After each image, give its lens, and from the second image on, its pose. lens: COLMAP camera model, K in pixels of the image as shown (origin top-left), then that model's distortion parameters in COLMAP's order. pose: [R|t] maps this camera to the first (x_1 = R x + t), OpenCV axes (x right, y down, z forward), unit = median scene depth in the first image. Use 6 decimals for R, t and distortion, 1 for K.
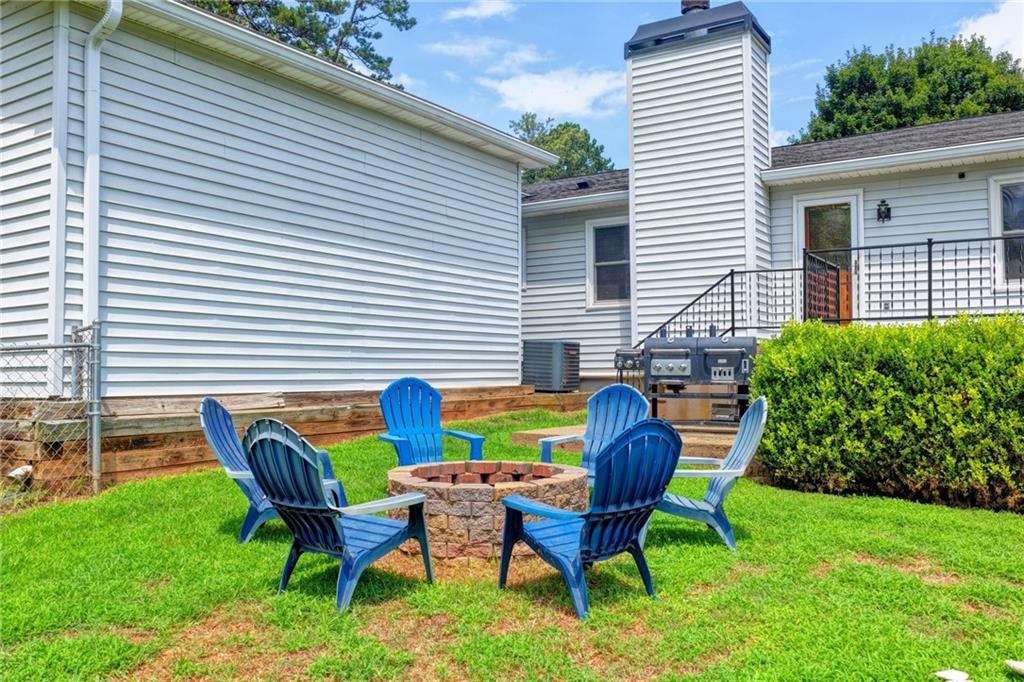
lens RADIAL K [[851.2, 0, 512.0], [0, 851.2, 344.2], [0, 0, 1]] dist [-0.013043, 0.031622]
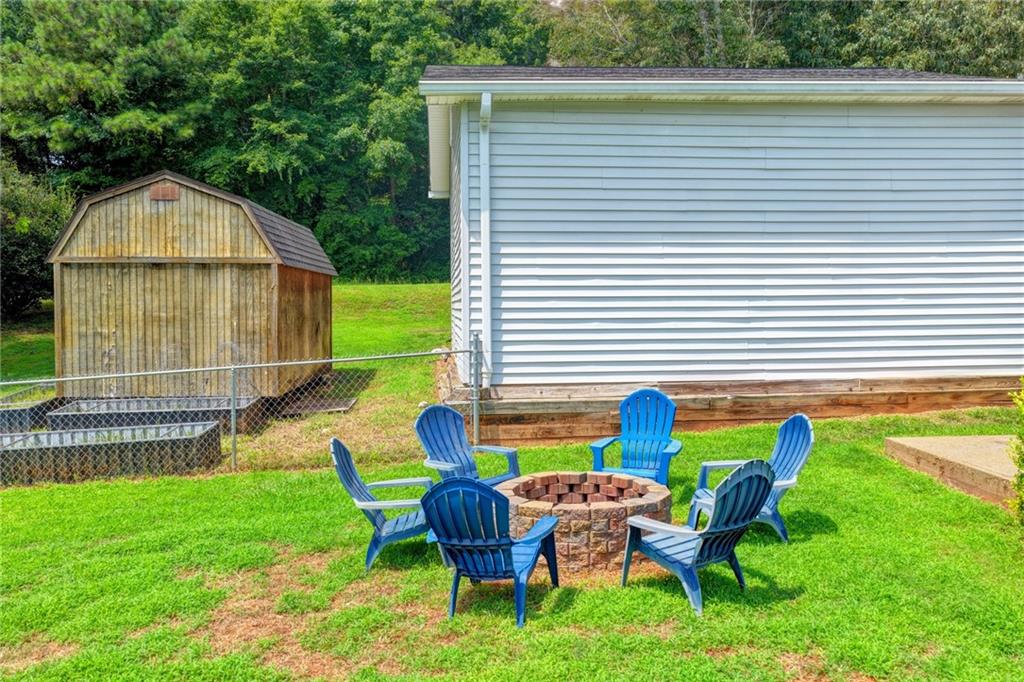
lens RADIAL K [[851.2, 0, 514.8], [0, 851.2, 338.6], [0, 0, 1]] dist [-0.013043, 0.031622]
pose [[0.618127, 0.029324, -0.785531, 0.566170], [0.033123, 0.997445, 0.063299, -0.090256], [0.785380, -0.065146, 0.615576, 0.151137]]
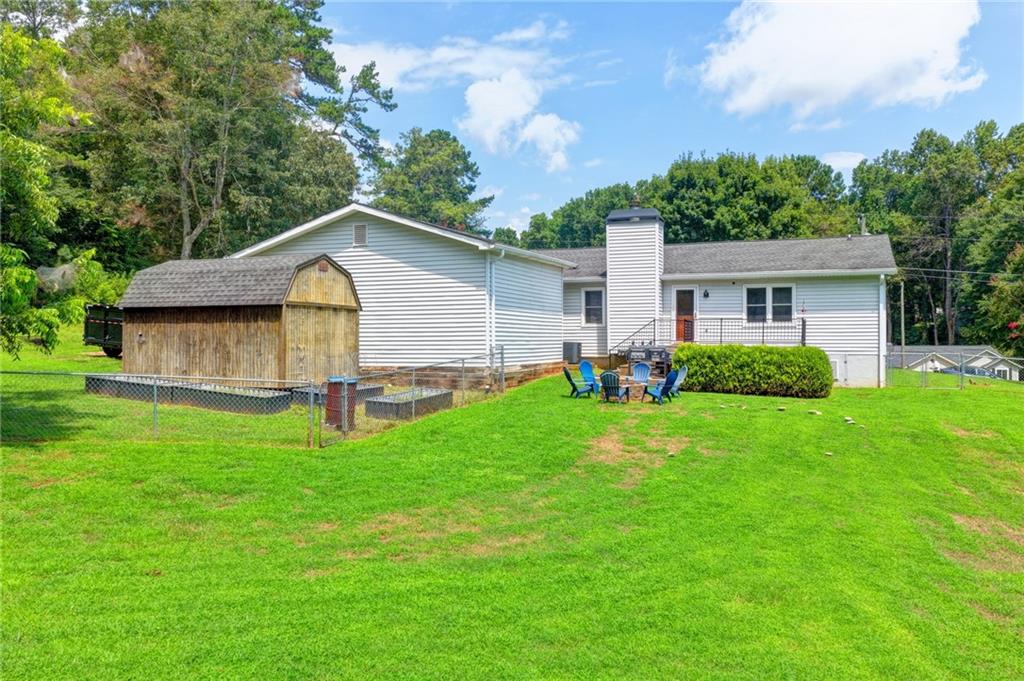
lens RADIAL K [[851.2, 0, 513.9], [0, 851.2, 338.0], [0, 0, 1]] dist [-0.013043, 0.031622]
pose [[0.977484, 0.003964, 0.210971, -1.011119], [-0.010247, 0.999536, 0.028693, -0.134312], [-0.210760, -0.030208, 0.977071, -2.098461]]
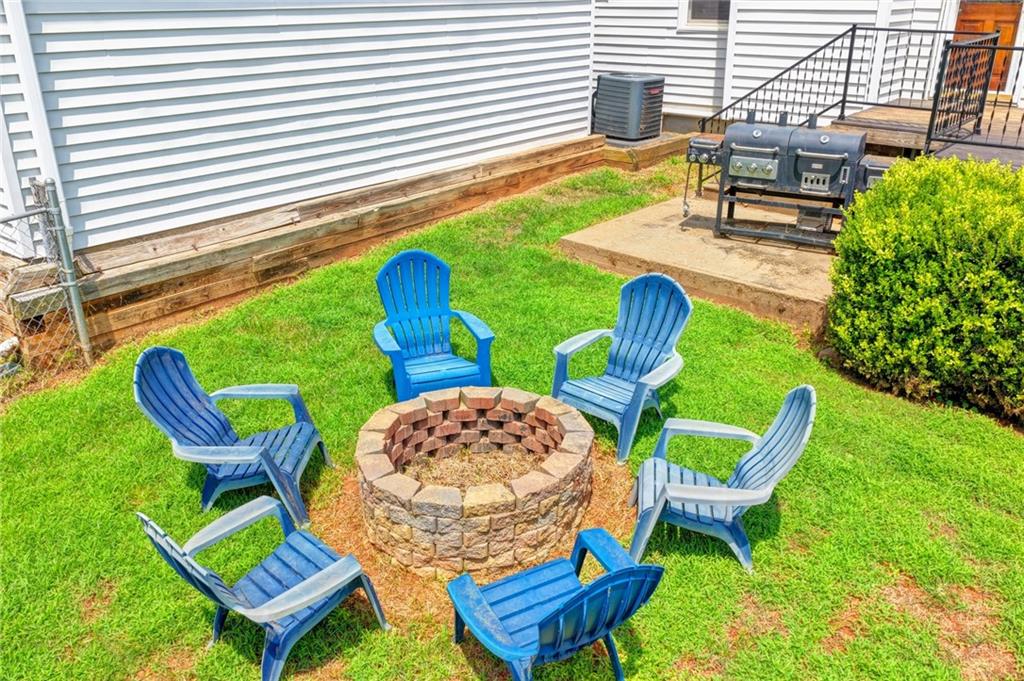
lens RADIAL K [[851.2, 0, 512.2], [0, 851.2, 340.4], [0, 0, 1]] dist [-0.013043, 0.031622]
pose [[0.991729, 0.049292, -0.118503, 0.072743], [0.004607, 0.909044, 0.416675, -0.201294], [0.128263, -0.413775, 0.901299, 0.185160]]
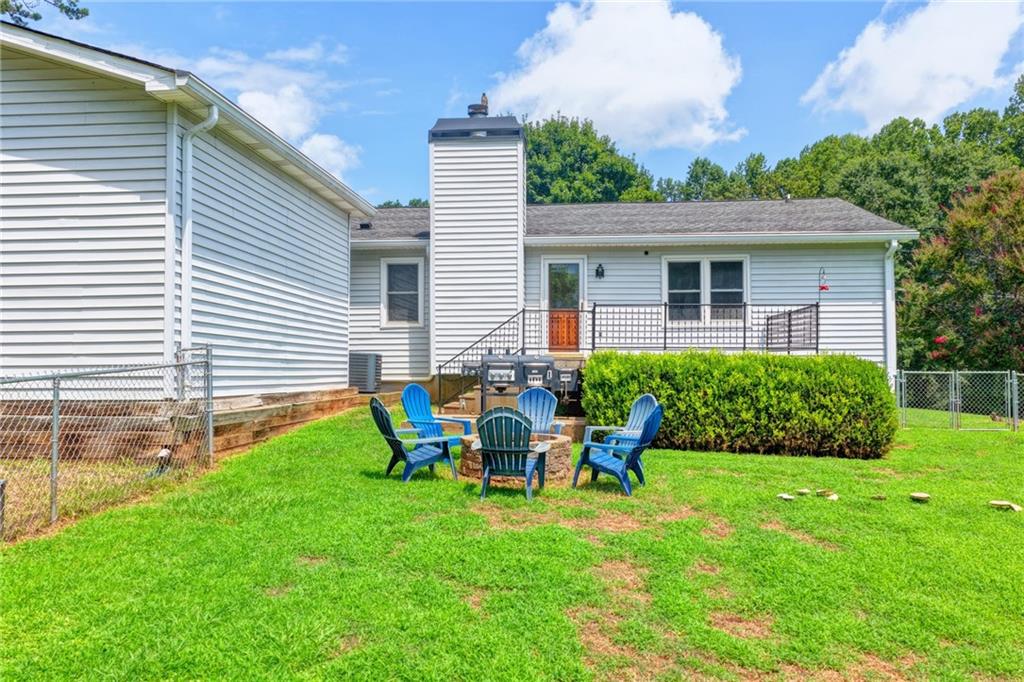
lens RADIAL K [[851.2, 0, 512.8], [0, 851.2, 338.3], [0, 0, 1]] dist [-0.013043, 0.031622]
pose [[0.883676, 0.022236, 0.467571, -0.594339], [-0.018678, 0.999751, -0.012245, -0.023913], [-0.467727, 0.002087, 0.883870, -0.387649]]
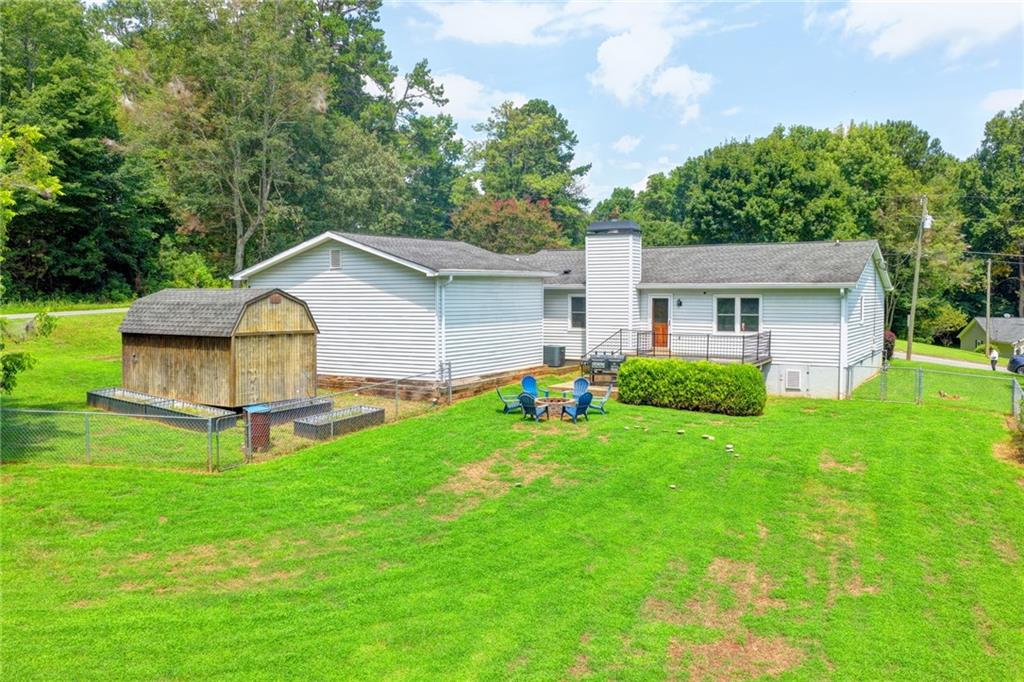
lens RADIAL K [[851.2, 0, 514.4], [0, 851.2, 340.5], [0, 0, 1]] dist [-0.013043, 0.031622]
pose [[0.998679, 0.001643, 0.051362, -0.333549], [-0.006125, 0.996170, 0.087218, -0.398791], [-0.051022, -0.087417, 0.994864, -2.477242]]
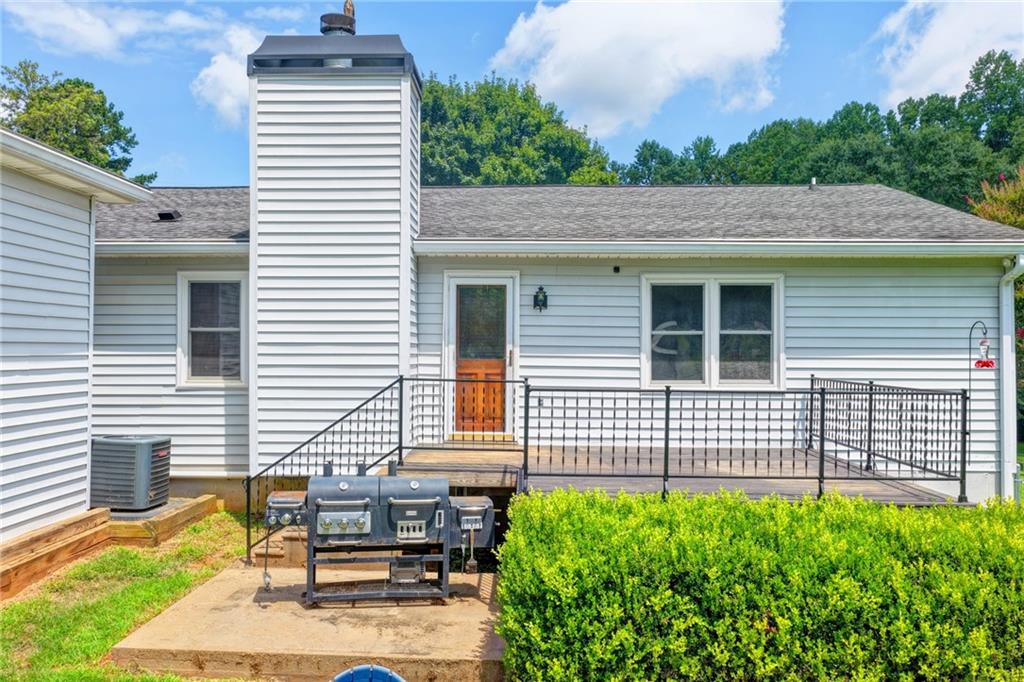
lens RADIAL K [[851.2, 0, 512.0], [0, 851.2, 341.4], [0, 0, 1]] dist [-0.013043, 0.031622]
pose [[0.851379, 0.015434, 0.524324, -0.102372], [-0.024634, 0.999641, 0.010574, -0.175873], [-0.523973, -0.021919, 0.851453, 0.343741]]
